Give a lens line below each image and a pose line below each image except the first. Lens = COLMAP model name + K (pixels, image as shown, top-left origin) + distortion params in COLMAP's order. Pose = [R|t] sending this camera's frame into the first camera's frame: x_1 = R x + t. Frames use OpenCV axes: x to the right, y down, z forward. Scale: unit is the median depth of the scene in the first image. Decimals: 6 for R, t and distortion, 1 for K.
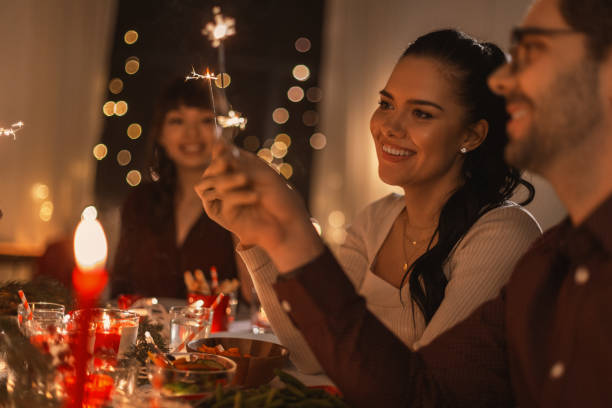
lens RADIAL K [[847.4, 0, 303.0], [0, 847.4, 204.9], [0, 0, 1]] dist [0.002912, 0.000000]
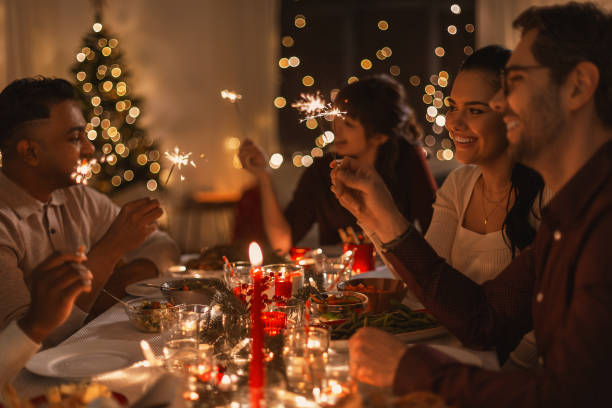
lens RADIAL K [[842.7, 0, 305.9], [0, 842.7, 203.8], [0, 0, 1]] dist [-0.141670, 0.000000]
pose [[0.971390, -0.082055, -0.222865, 0.141213], [0.102874, 0.991187, 0.083457, -0.098047], [0.214053, -0.103997, 0.971270, -0.388094]]
